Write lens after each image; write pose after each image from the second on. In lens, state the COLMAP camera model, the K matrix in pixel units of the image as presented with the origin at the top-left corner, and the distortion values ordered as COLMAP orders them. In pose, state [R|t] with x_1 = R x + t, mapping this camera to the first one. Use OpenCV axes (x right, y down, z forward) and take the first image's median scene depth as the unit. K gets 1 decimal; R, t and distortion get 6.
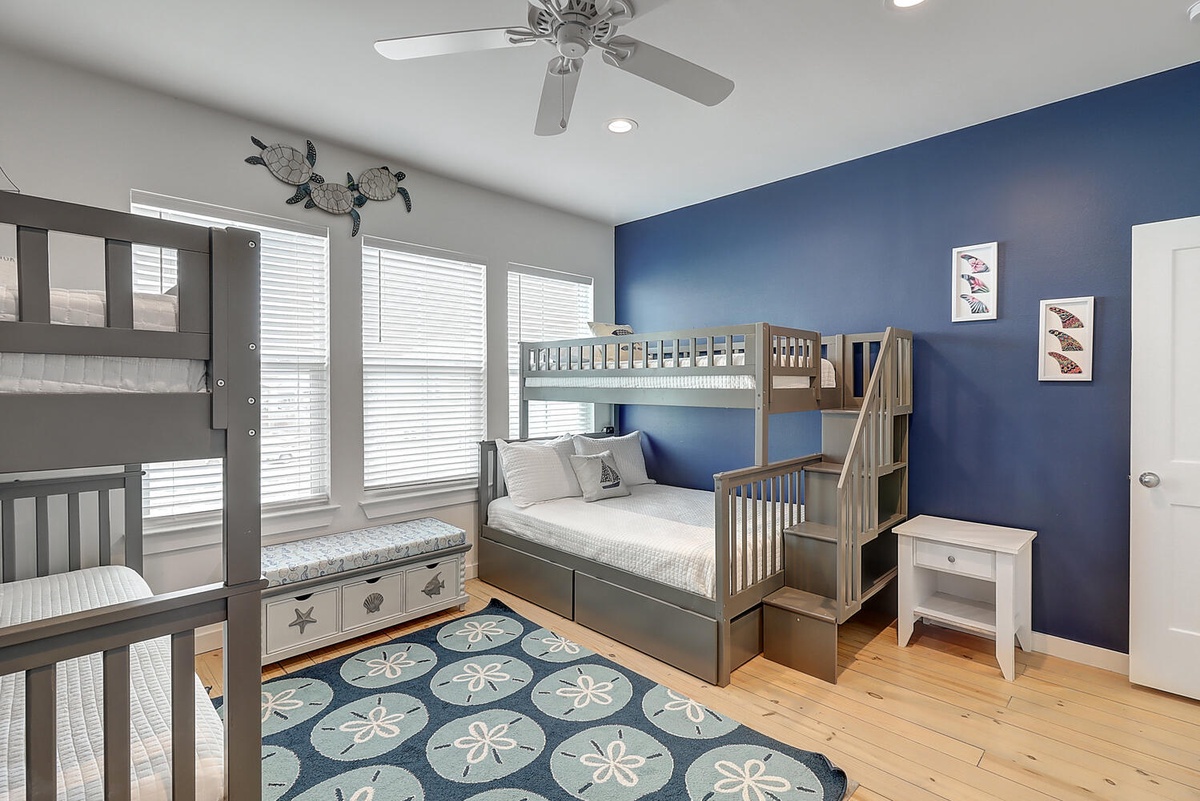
lens RADIAL K [[556.0, 0, 604.7], [0, 556.0, 390.4], [0, 0, 1]] dist [0.000921, -0.000230]
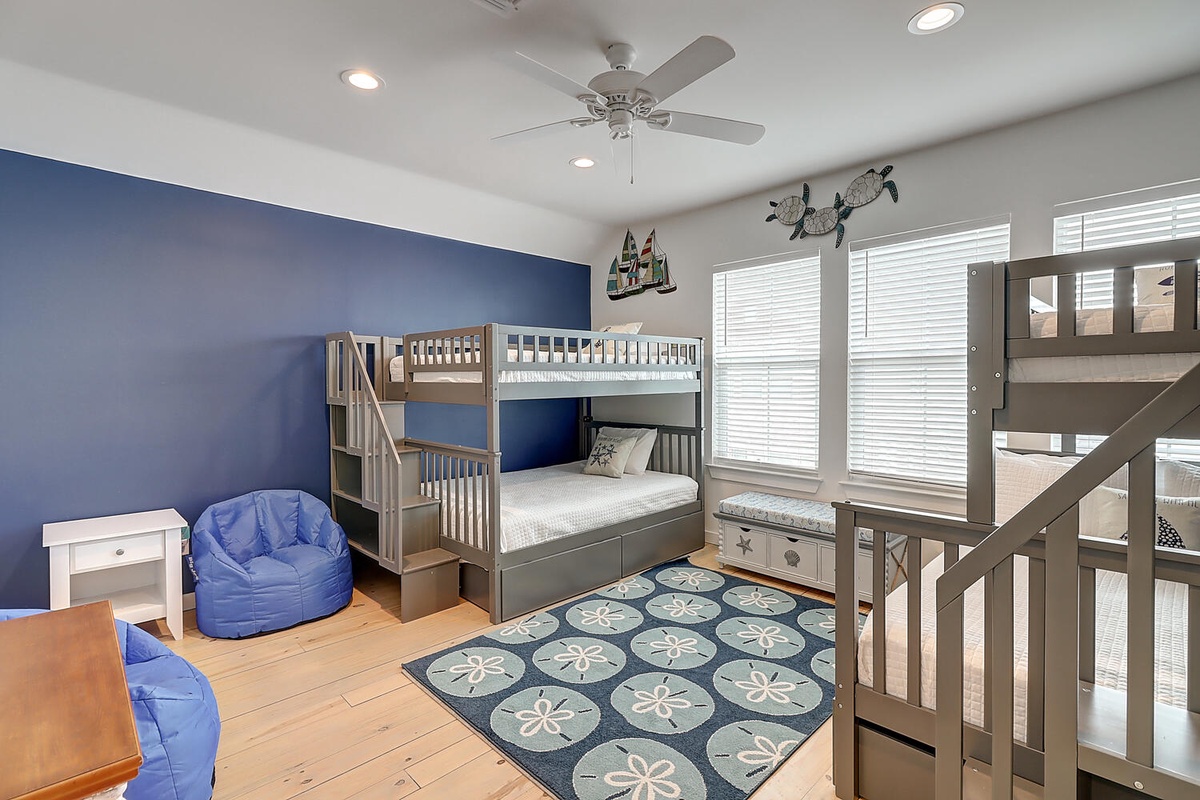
lens RADIAL K [[556.0, 0, 604.7], [0, 556.0, 389.9], [0, 0, 1]] dist [0.000921, -0.000230]
pose [[-0.004606, 0.010994, -0.999929, 0.746897], [-0.008529, 0.999903, 0.011033, 0.007469], [0.999953, 0.008580, -0.004512, 0.568223]]
